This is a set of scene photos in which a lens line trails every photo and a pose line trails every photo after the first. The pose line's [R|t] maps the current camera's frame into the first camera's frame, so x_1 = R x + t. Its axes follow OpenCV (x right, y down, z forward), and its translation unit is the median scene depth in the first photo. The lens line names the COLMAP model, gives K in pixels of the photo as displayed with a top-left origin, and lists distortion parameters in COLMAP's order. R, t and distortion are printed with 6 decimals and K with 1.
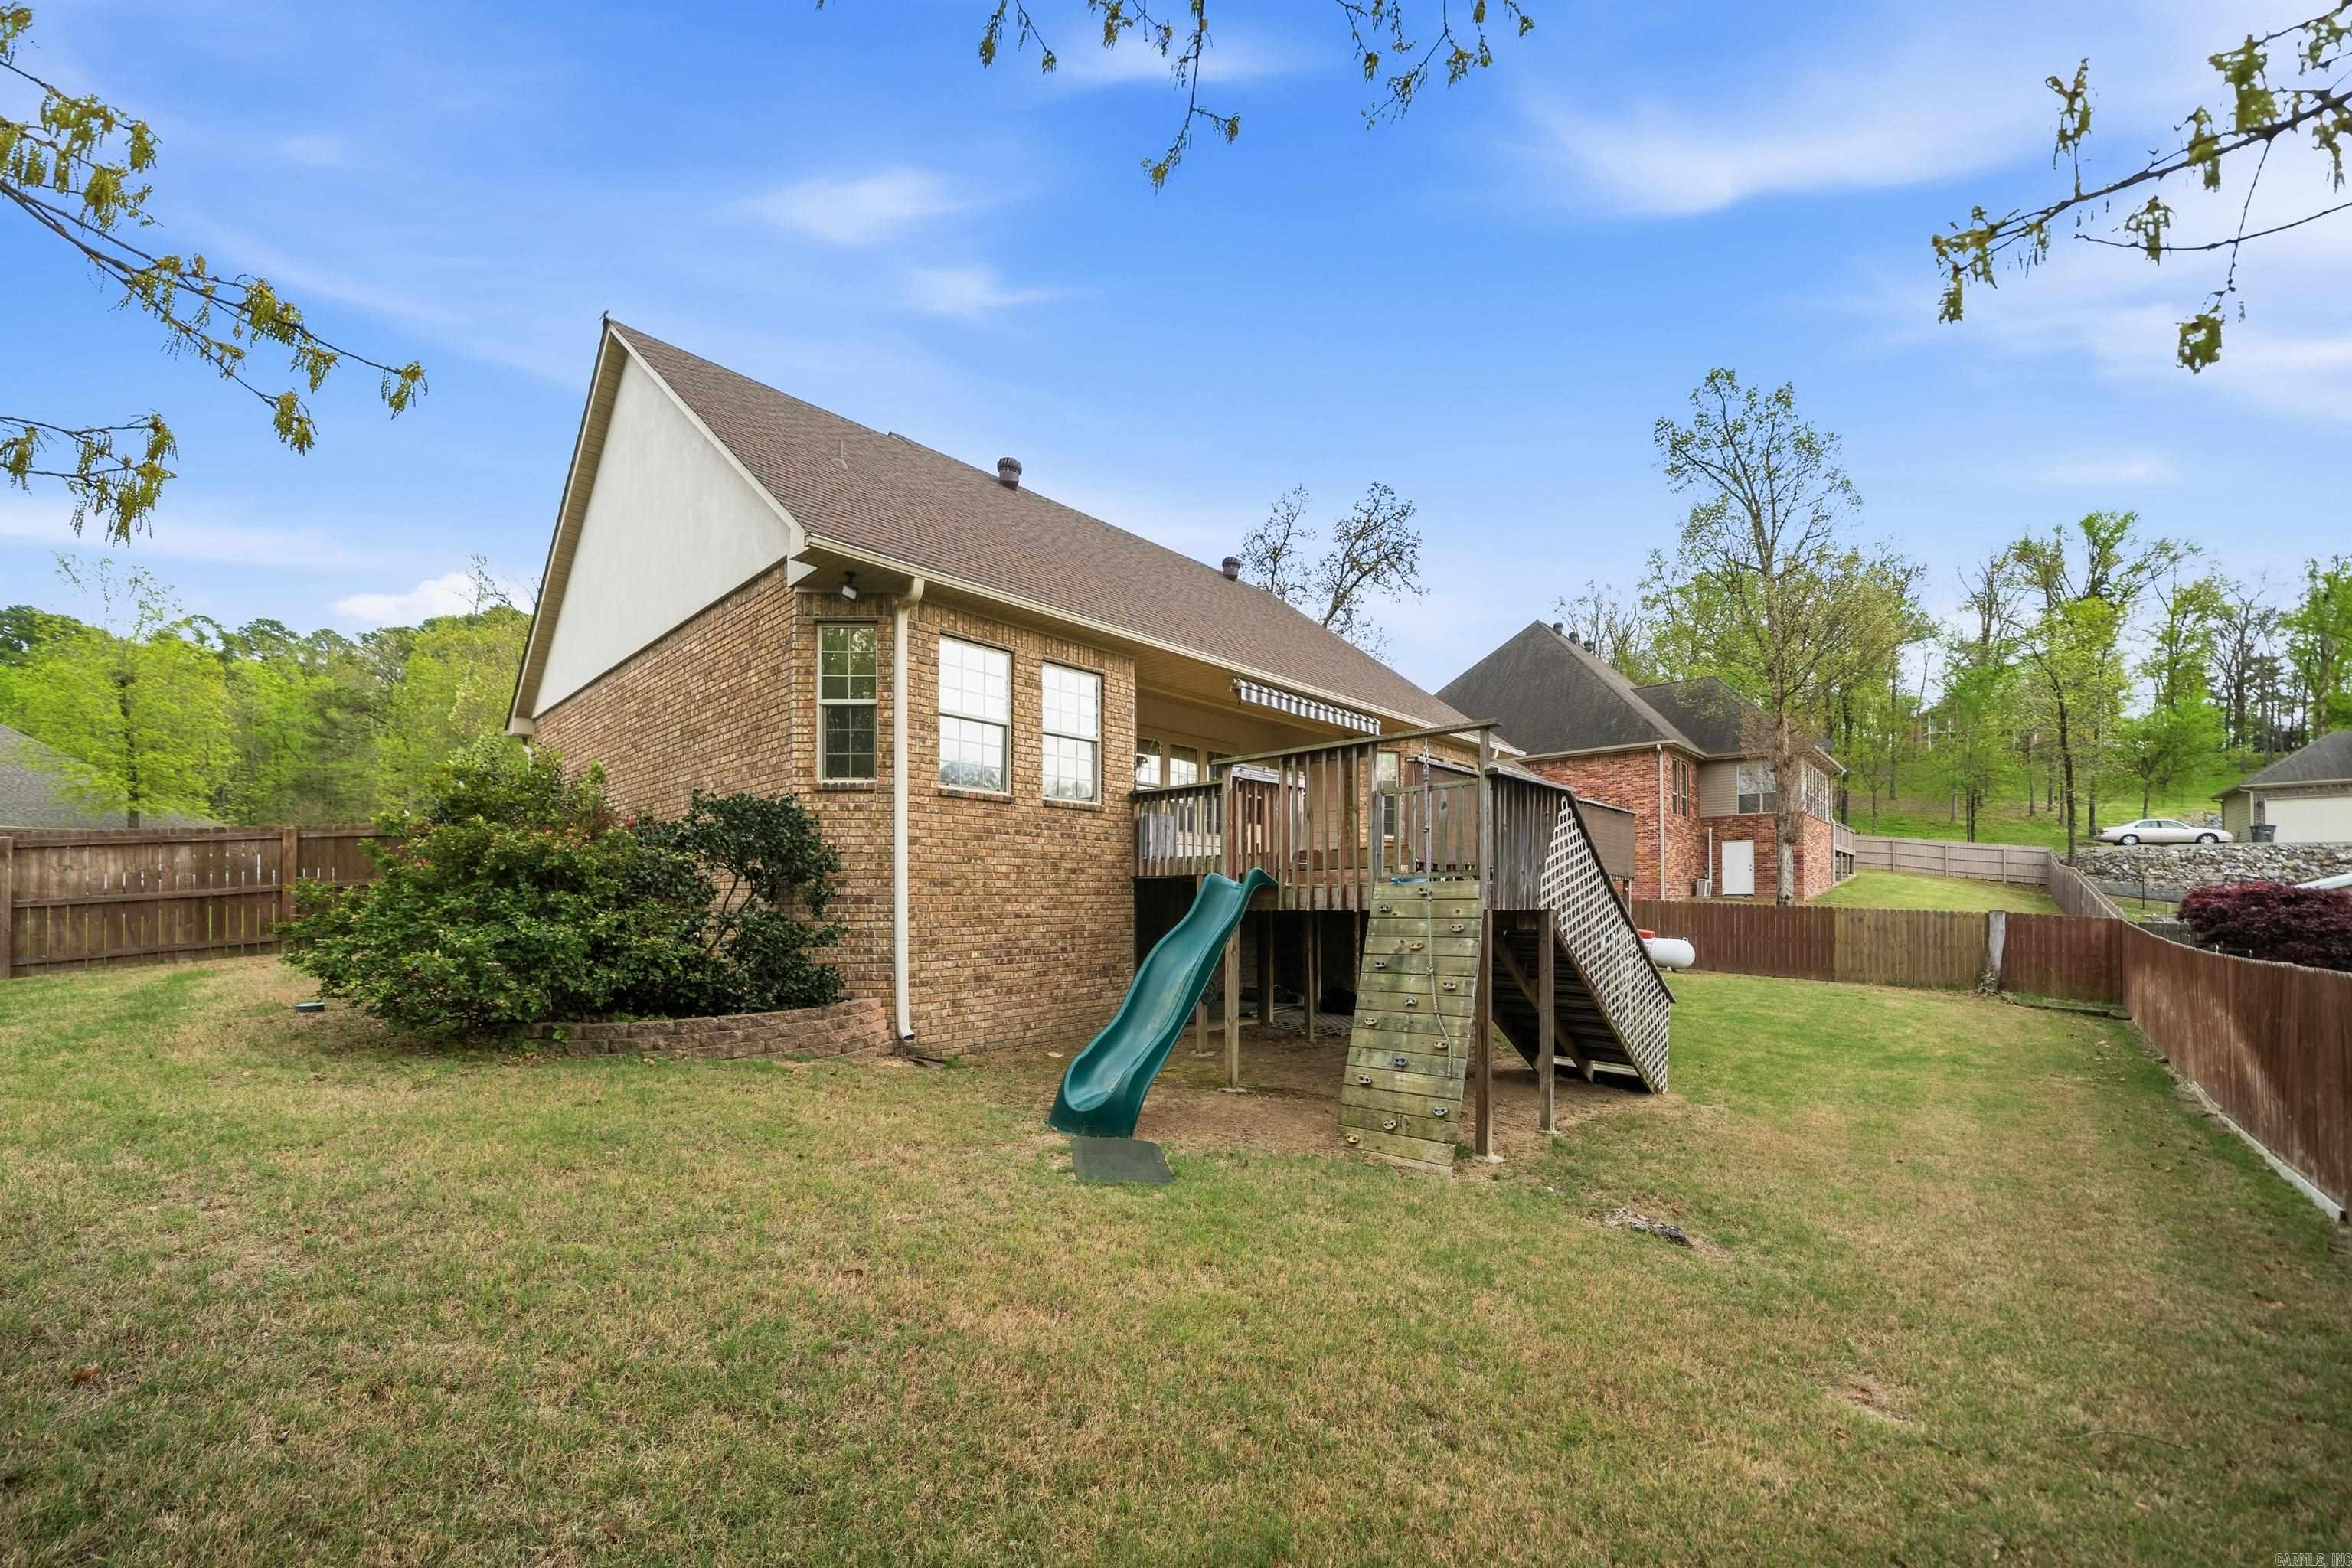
lens RADIAL K [[917.8, 0, 1140.0], [0, 917.8, 890.5], [0, 0, 1]] dist [-0.000252, 0.000382]
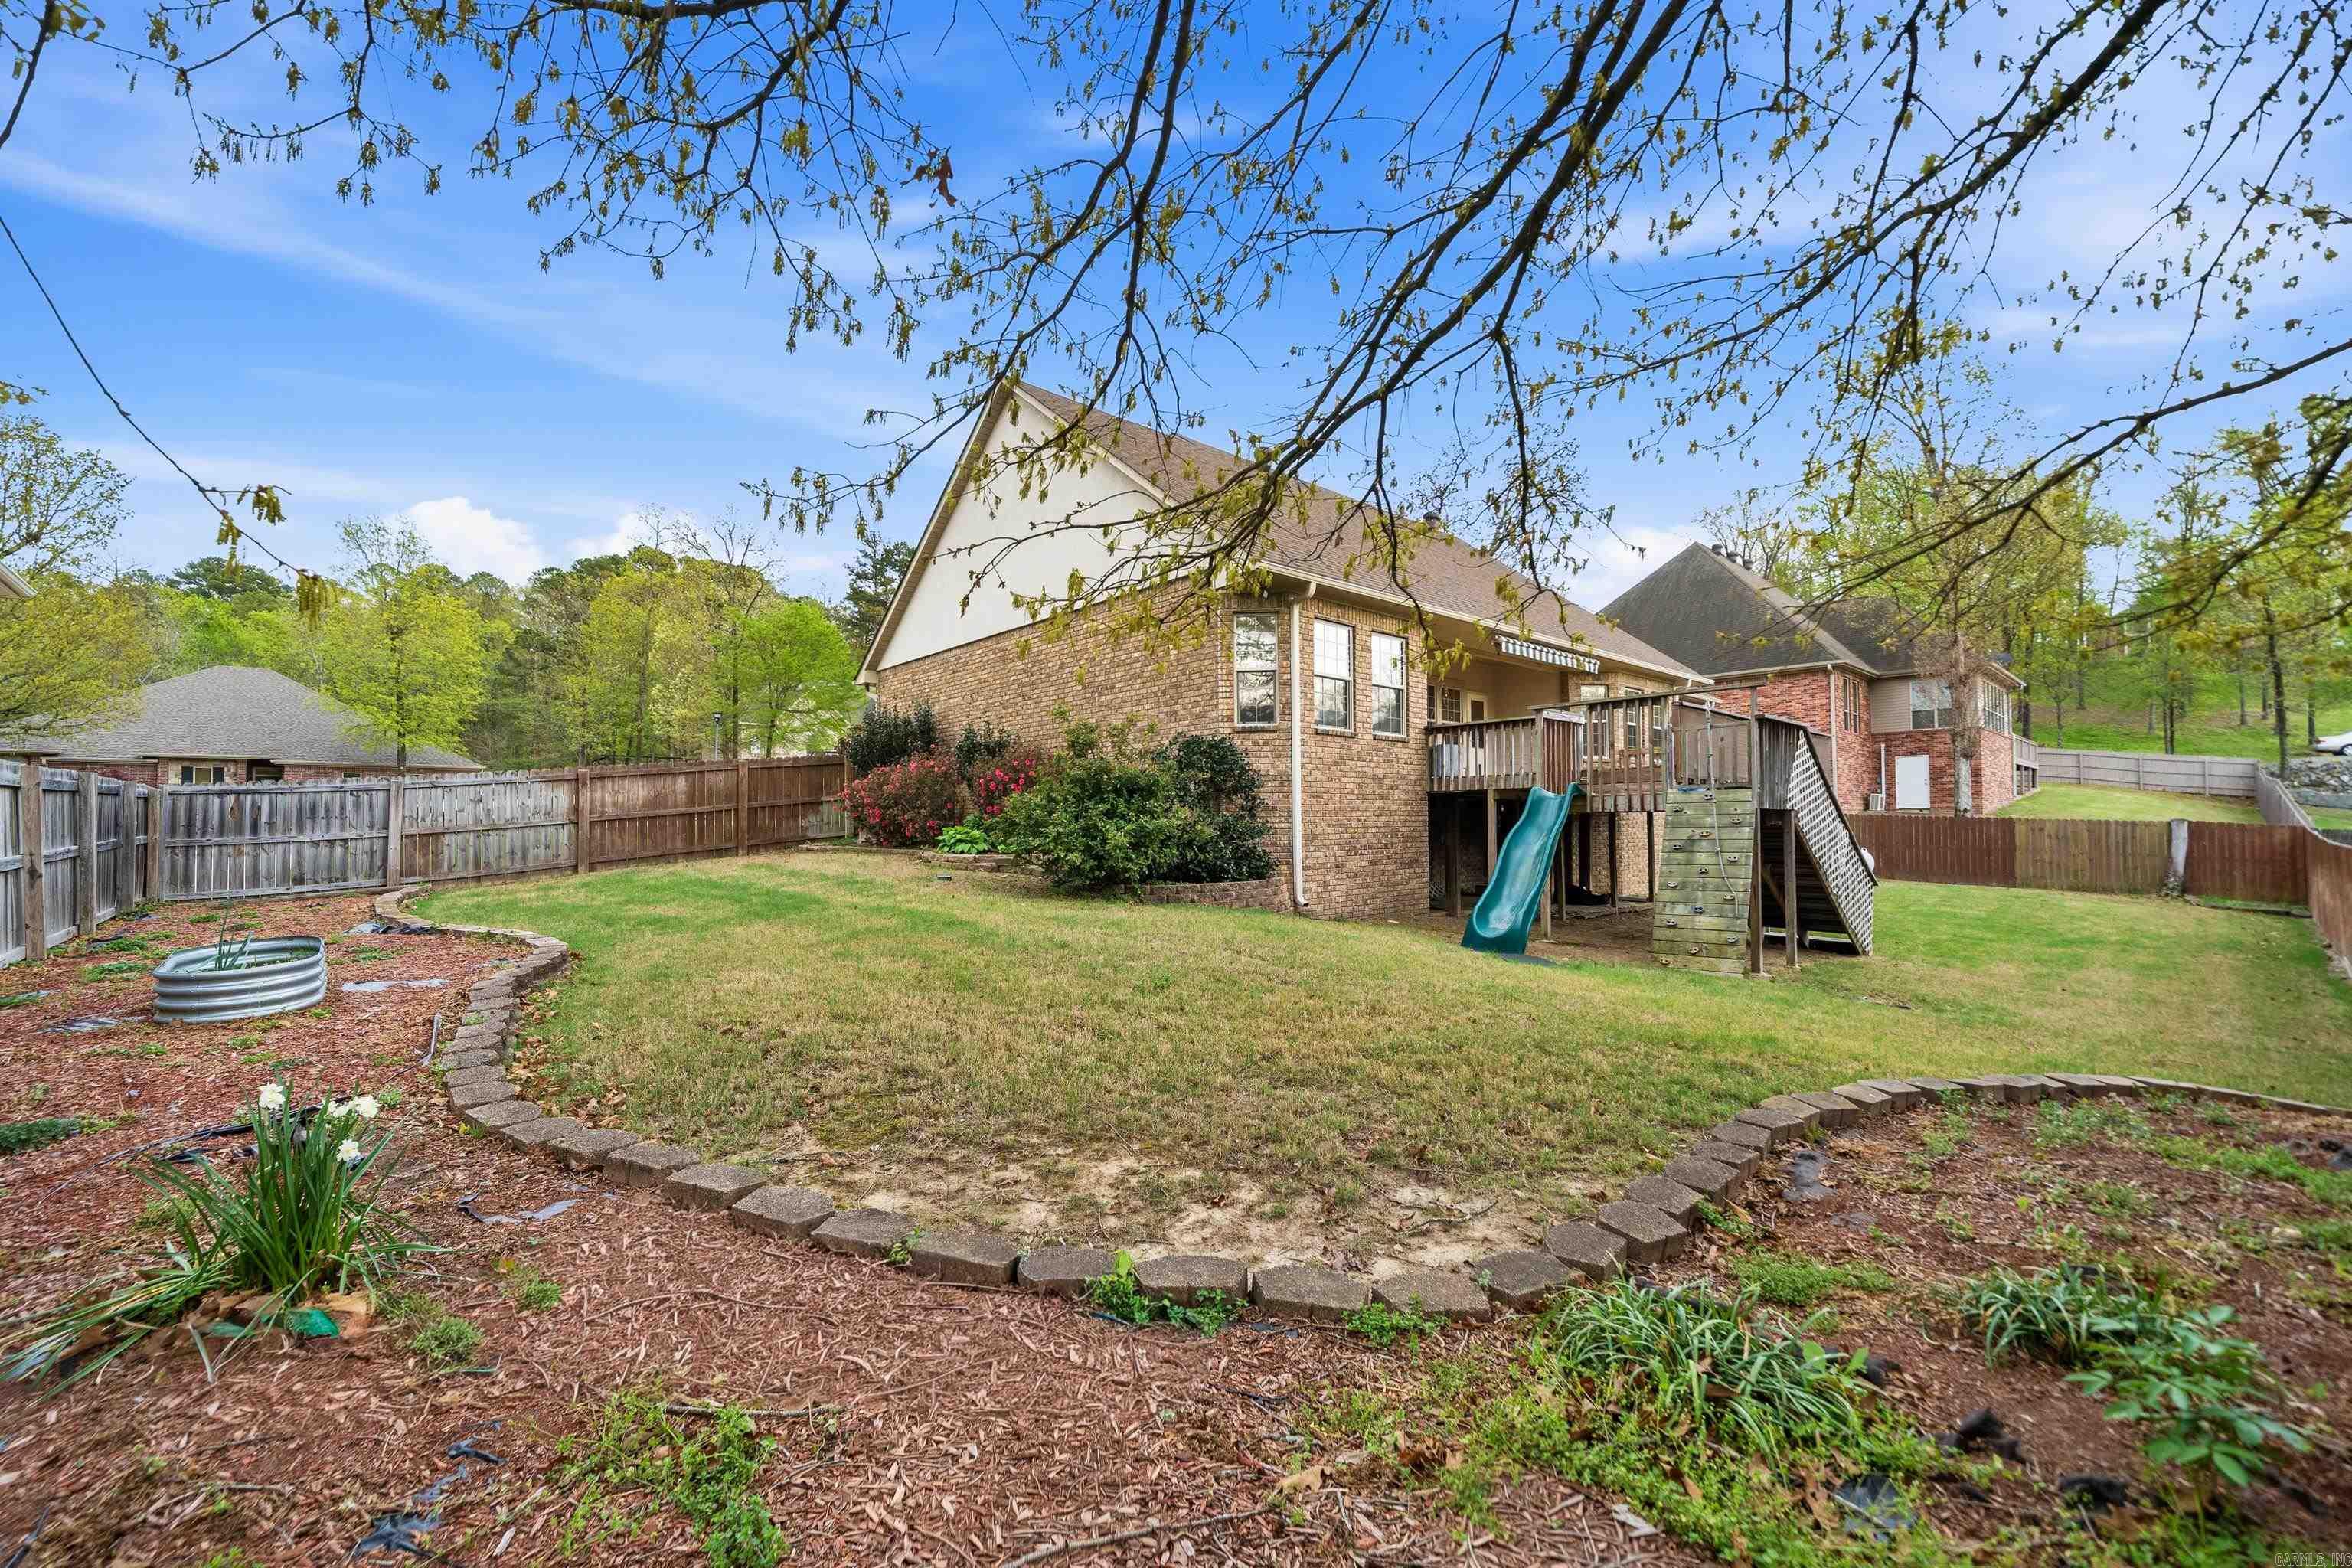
lens RADIAL K [[917.6, 0, 1173.8], [0, 917.6, 799.4], [0, 0, 1]] dist [0.001437, -0.000553]
pose [[0.995448, -0.007496, -0.095012, -0.115065], [0.006192, 0.999883, -0.014016, 0.005793], [0.095105, 0.013364, 0.995377, -0.156609]]
